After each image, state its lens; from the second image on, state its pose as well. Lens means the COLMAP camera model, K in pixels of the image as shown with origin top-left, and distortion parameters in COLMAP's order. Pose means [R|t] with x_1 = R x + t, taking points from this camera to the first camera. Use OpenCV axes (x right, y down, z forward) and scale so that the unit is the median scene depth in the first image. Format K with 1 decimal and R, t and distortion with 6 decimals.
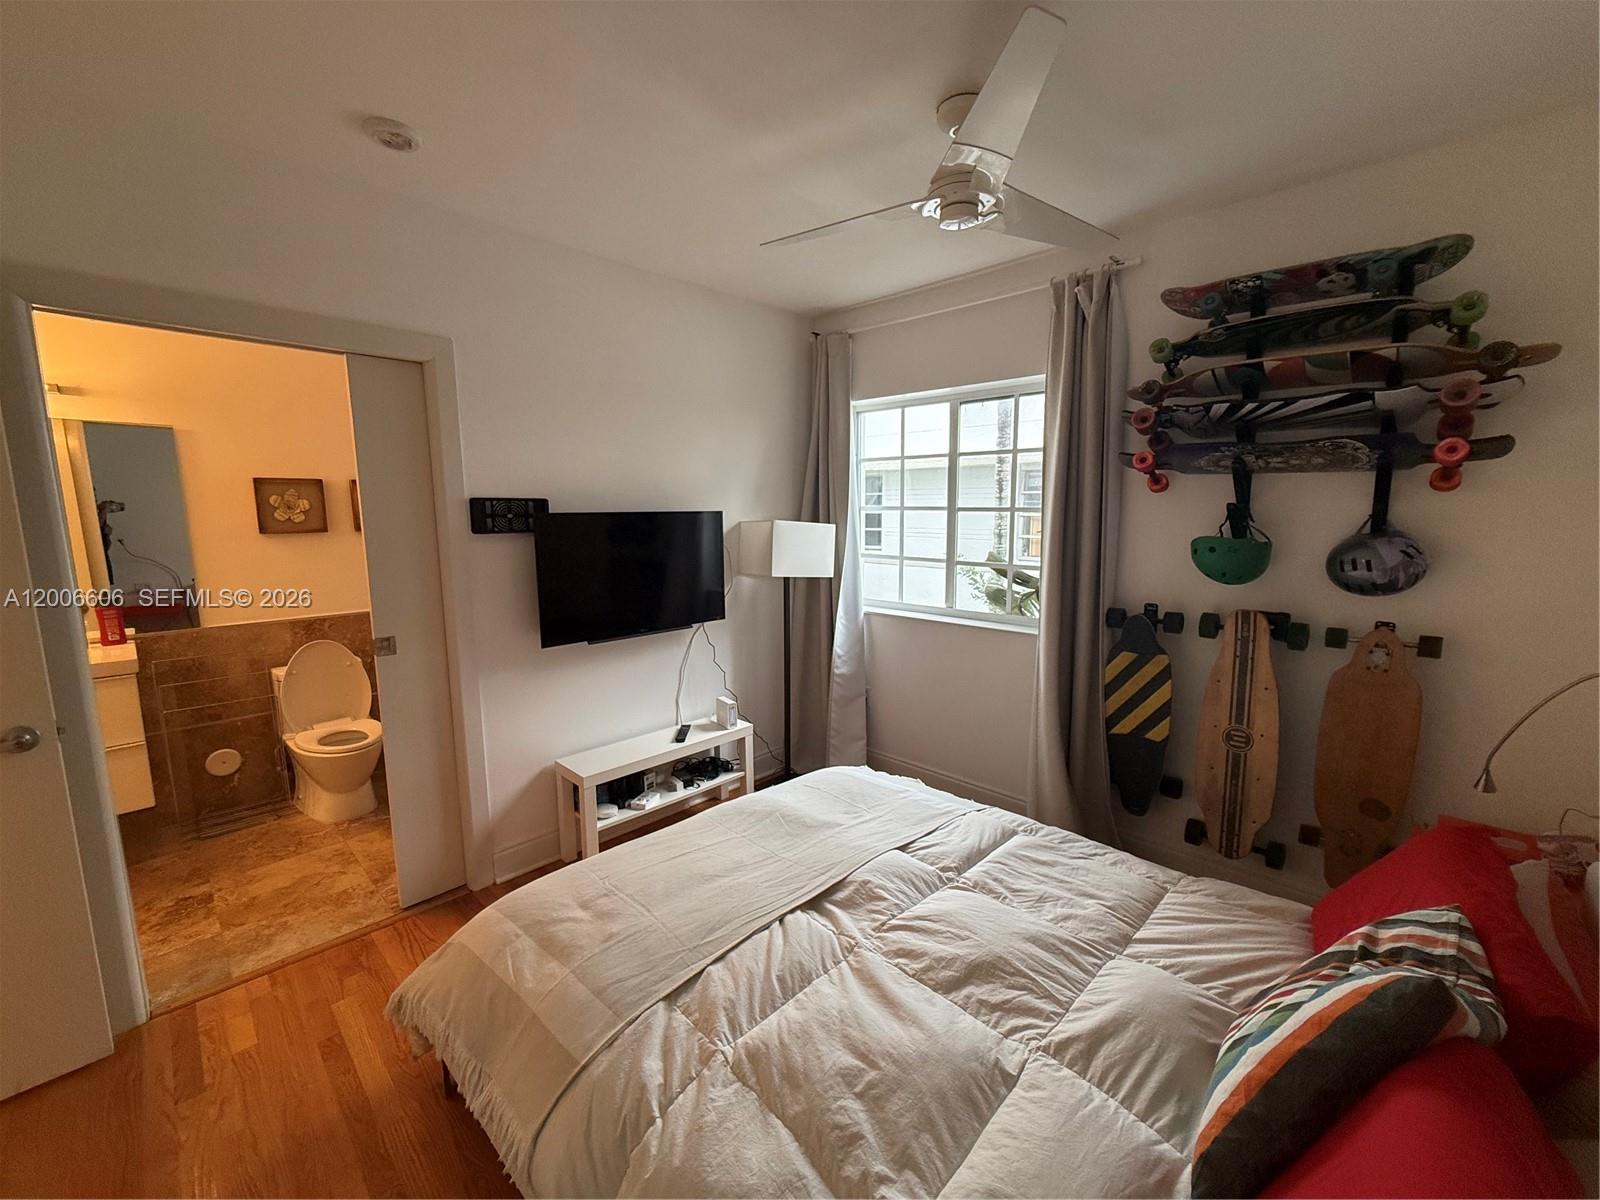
lens RADIAL K [[638.9, 0, 802.8], [0, 638.9, 599.1], [0, 0, 1]] dist [0.001031, -0.000146]
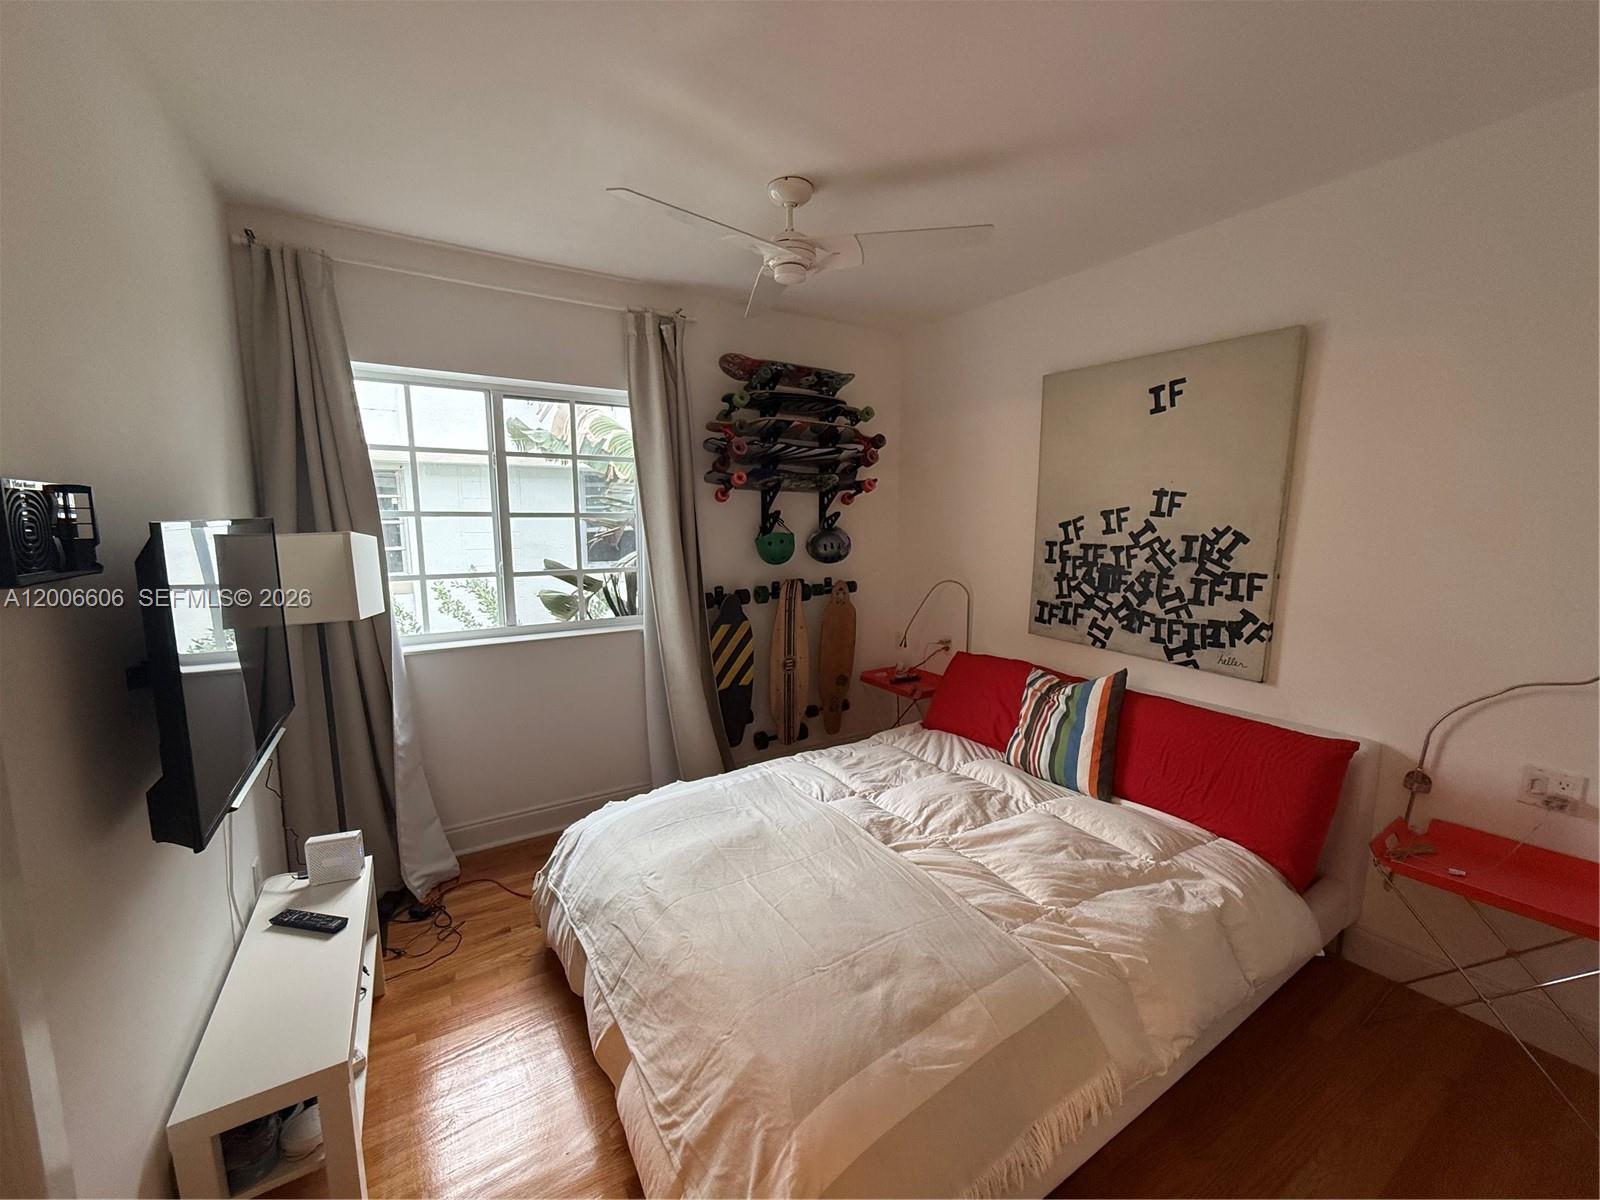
lens RADIAL K [[638.9, 0, 802.8], [0, 638.9, 599.1], [0, 0, 1]] dist [0.001031, -0.000146]
pose [[0.246919, -0.127964, 0.960550, -0.778405], [0.136595, 0.985942, 0.096233, -0.080253], [-0.959361, 0.107445, 0.260927, 0.567967]]
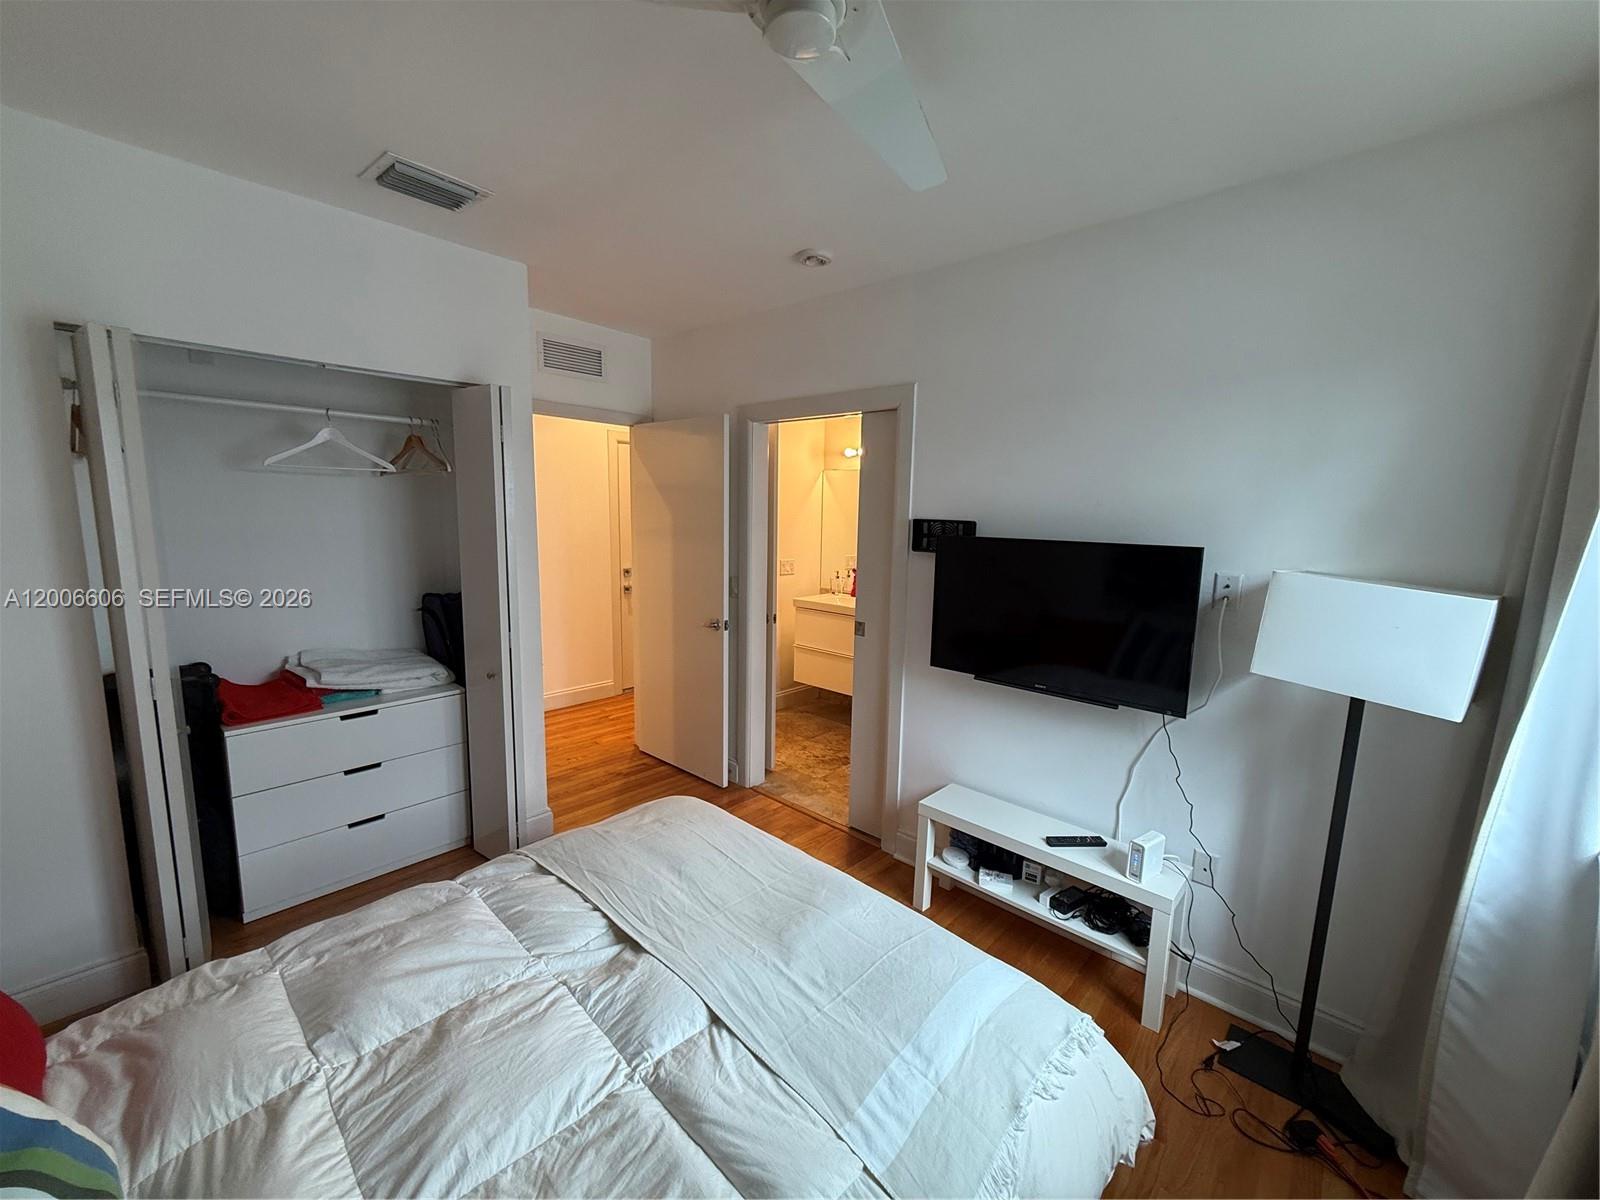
lens RADIAL K [[638.9, 0, 802.8], [0, 638.9, 599.1], [0, 0, 1]] dist [0.001031, -0.000146]
pose [[0.029089, 0.142777, -0.989327, 0.666098], [-0.163495, 0.977097, 0.136204, -0.151713], [0.986115, 0.157788, 0.051766, 0.820787]]
